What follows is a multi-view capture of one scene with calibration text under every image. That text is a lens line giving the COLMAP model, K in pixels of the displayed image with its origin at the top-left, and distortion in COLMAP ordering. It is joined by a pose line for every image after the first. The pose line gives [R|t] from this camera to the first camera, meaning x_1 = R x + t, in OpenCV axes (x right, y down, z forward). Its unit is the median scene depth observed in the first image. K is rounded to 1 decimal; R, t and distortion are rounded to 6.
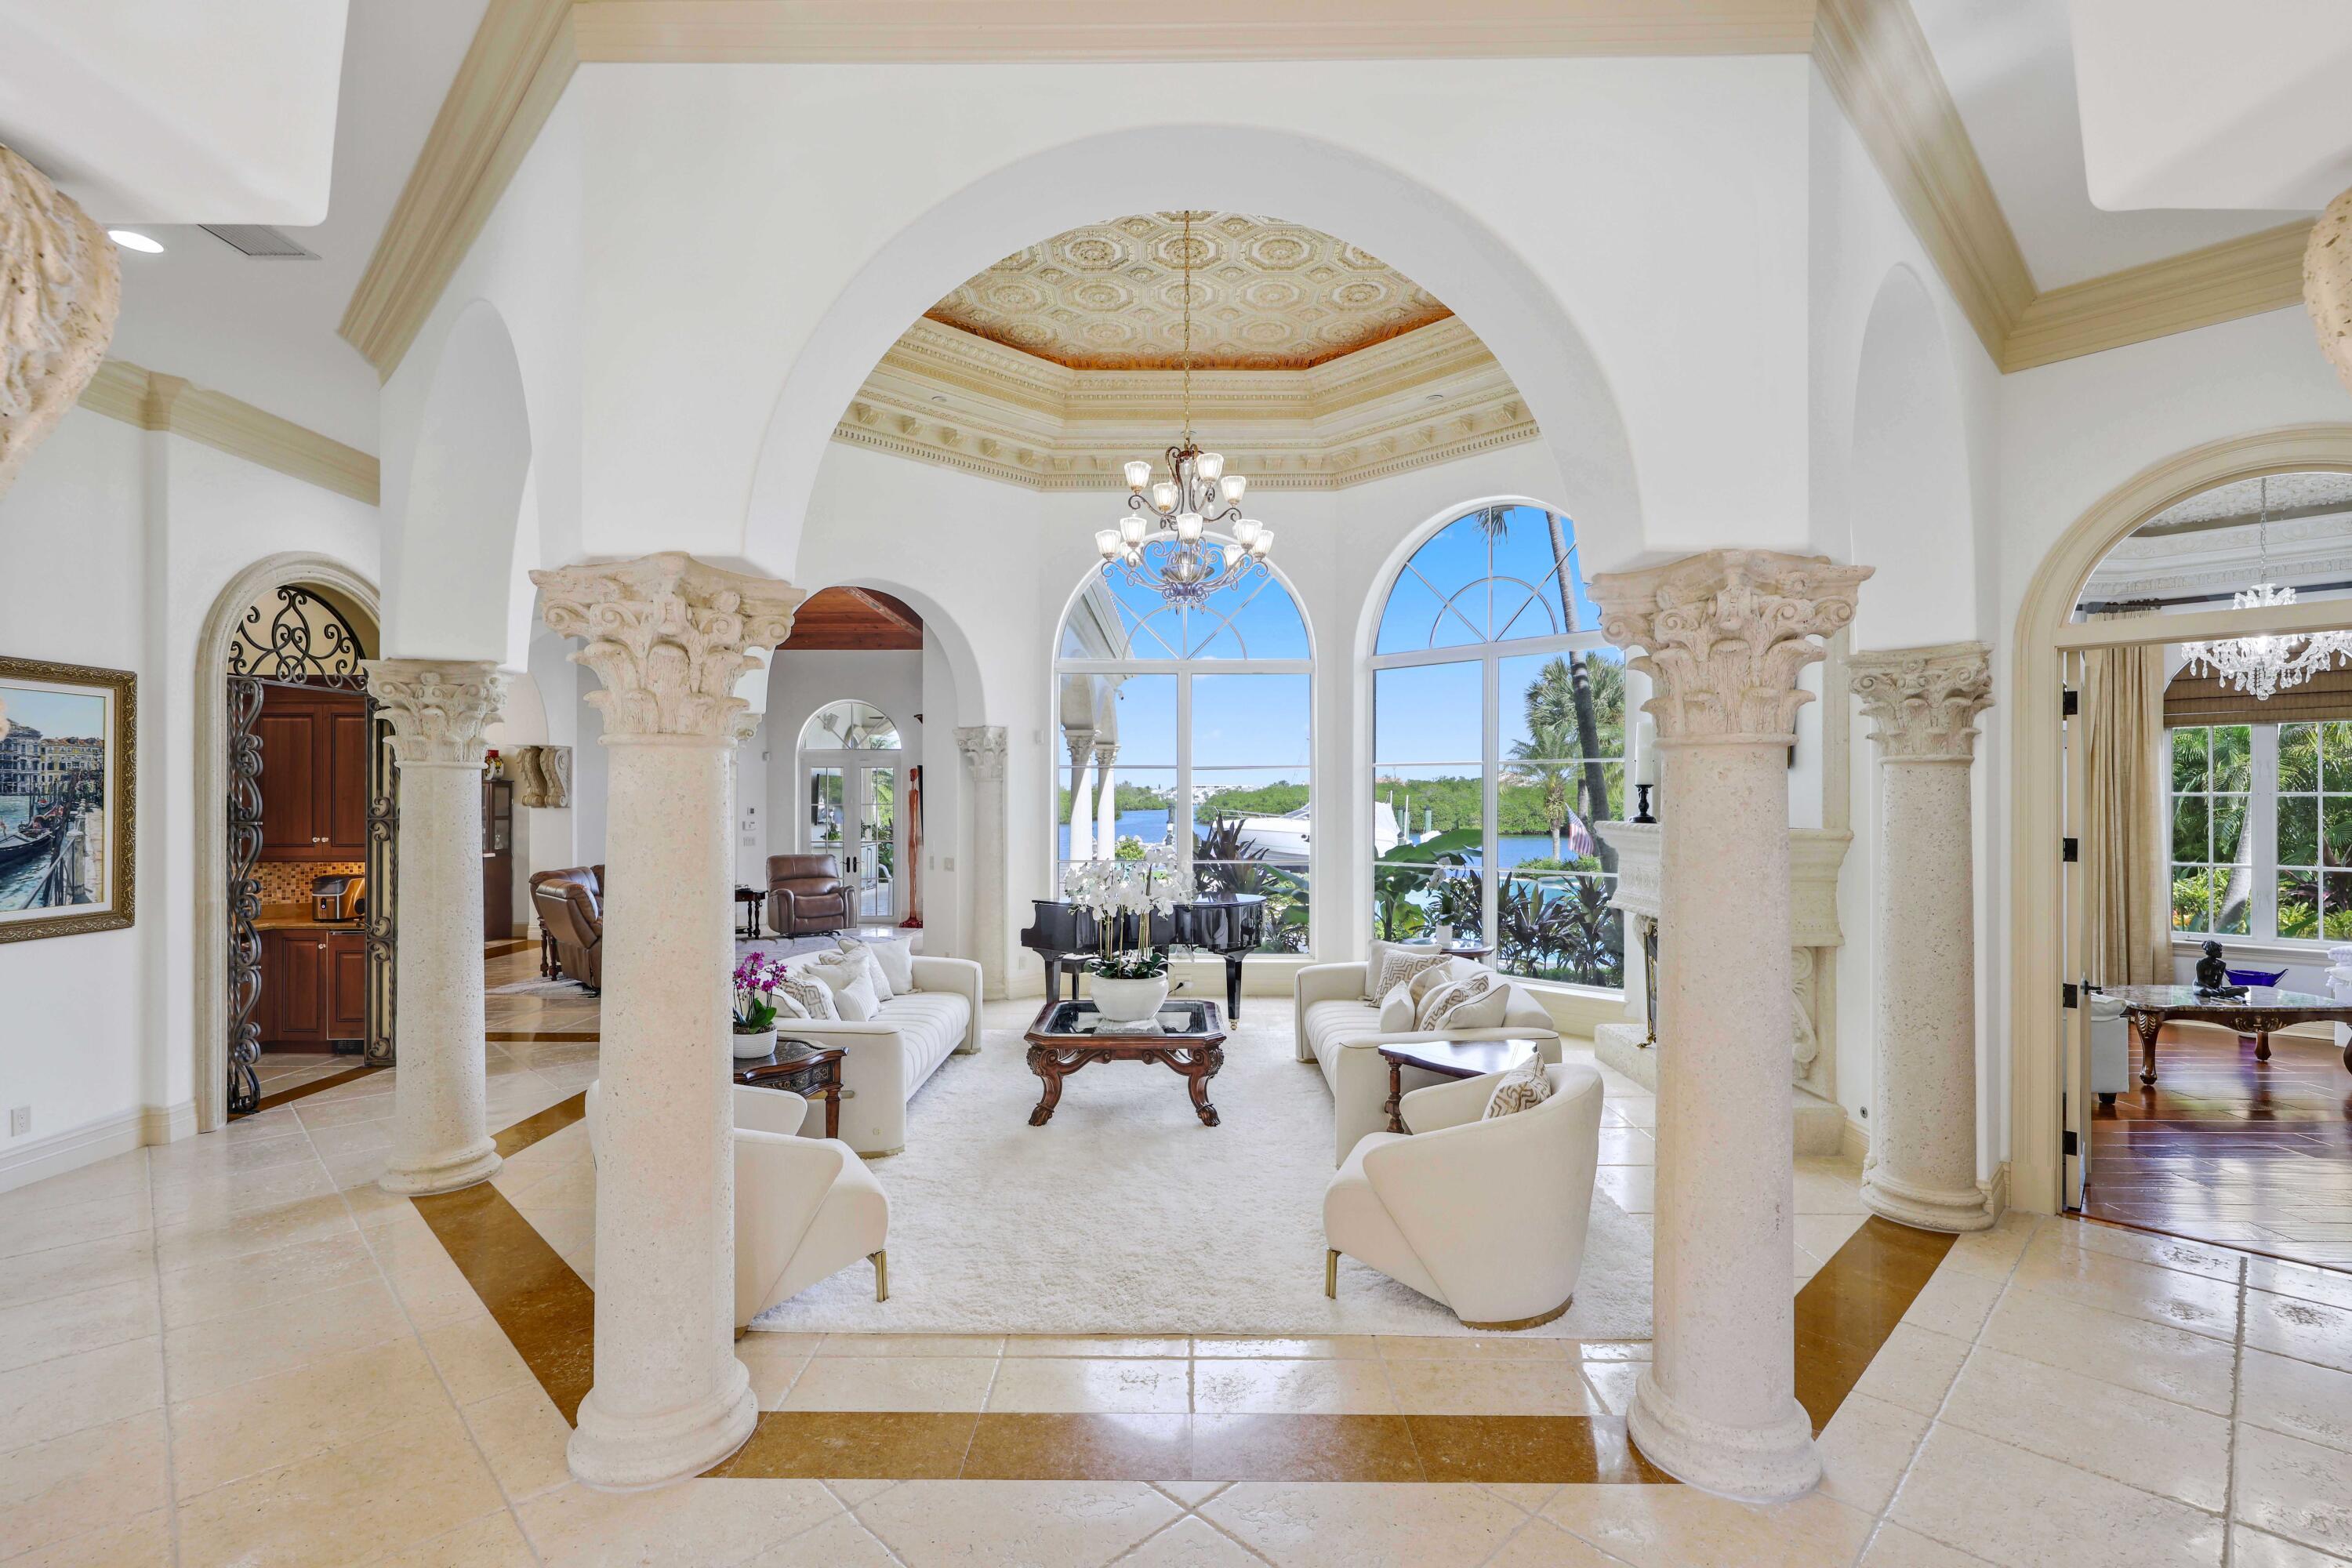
lens RADIAL K [[1076.1, 0, 1179.9], [0, 1076.1, 798.0], [0, 0, 1]] dist [-0.000503, -0.000024]
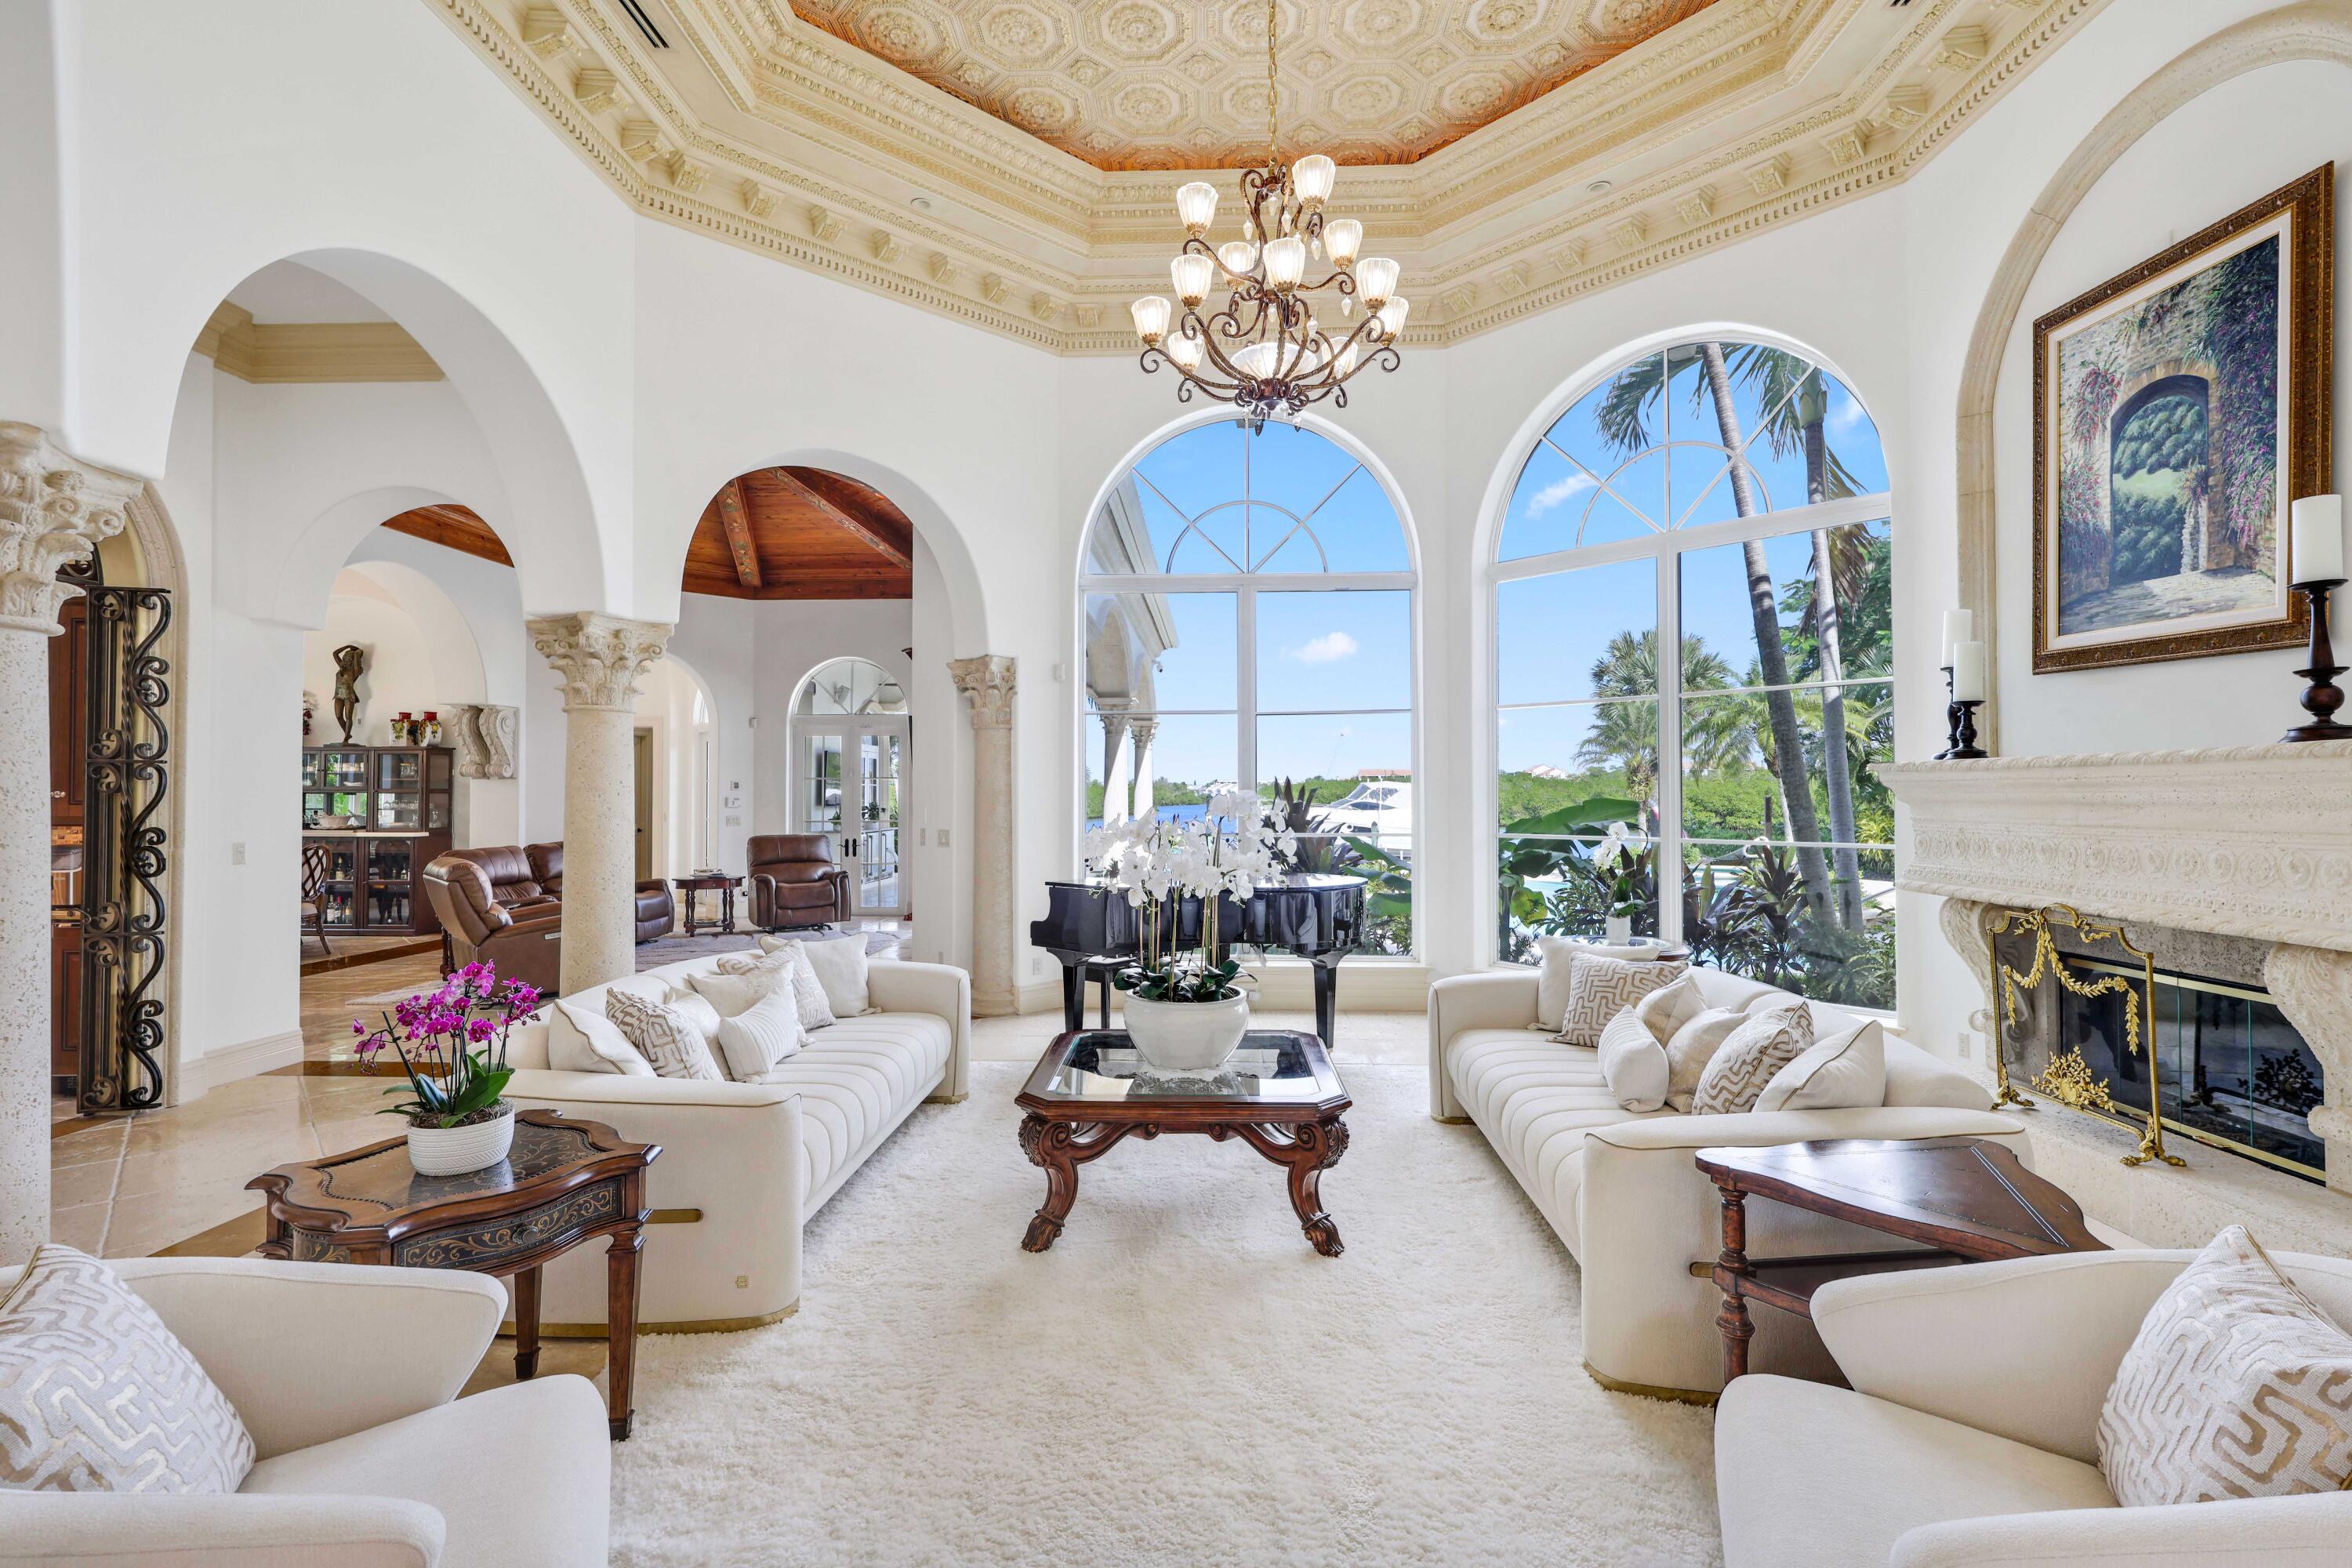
lens RADIAL K [[1069.1, 0, 1176.0], [0, 1069.1, 772.8], [0, 0, 1]] dist [0.000515, 0.000124]
pose [[0.999316, -0.003116, -0.036846, -0.022137], [0.002402, 0.999809, -0.019395, 0.035092], [0.036899, 0.019293, 0.999133, 0.277558]]
